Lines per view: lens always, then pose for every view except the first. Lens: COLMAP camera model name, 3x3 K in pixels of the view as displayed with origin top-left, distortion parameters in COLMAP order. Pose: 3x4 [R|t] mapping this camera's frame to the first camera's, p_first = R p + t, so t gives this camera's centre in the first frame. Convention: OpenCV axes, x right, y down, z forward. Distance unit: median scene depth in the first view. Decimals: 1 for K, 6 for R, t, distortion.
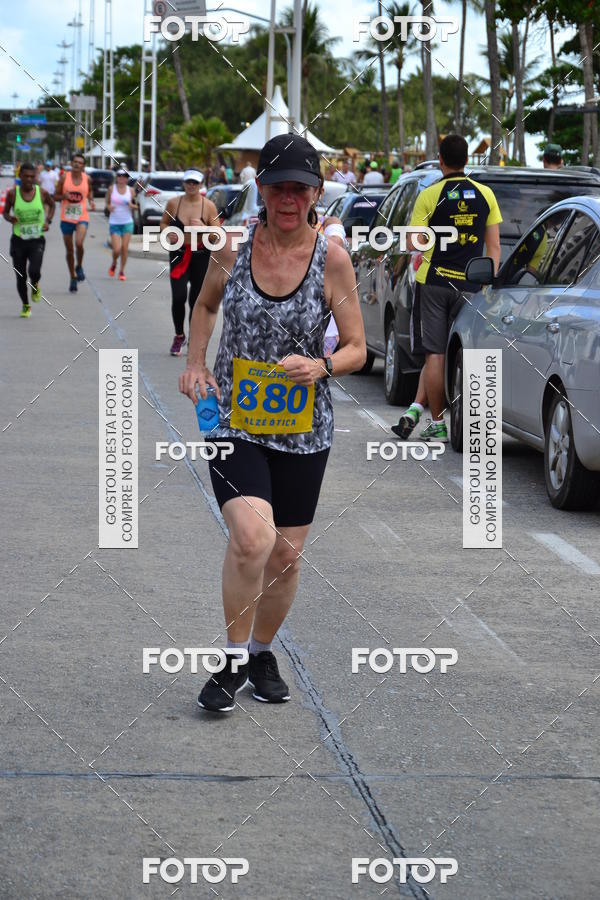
lens RADIAL K [[2930.5, 0, 345.3], [0, 2930.5, 449.8], [0, 0, 1]] dist [0.031817, 2.519700]
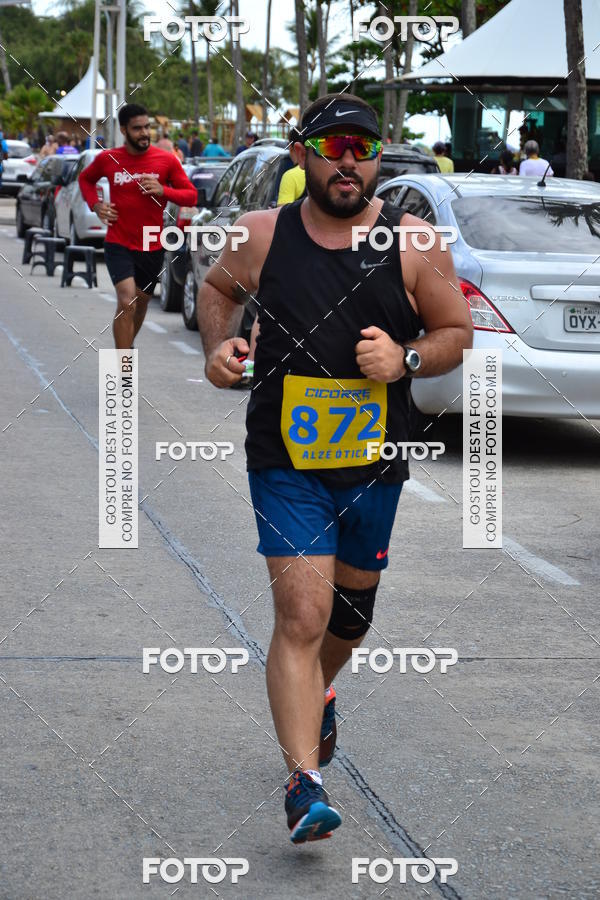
lens RADIAL K [[3098.0, 0, 358.0], [0, 3098.0, 450.9], [0, 0, 1]] dist [0.085421, 1.204680]
pose [[0.995701, -0.002340, 0.092595, -0.032323], [0.001177, 0.999920, 0.012610, 0.003620], [-0.092617, -0.012446, 0.995624, -0.123773]]
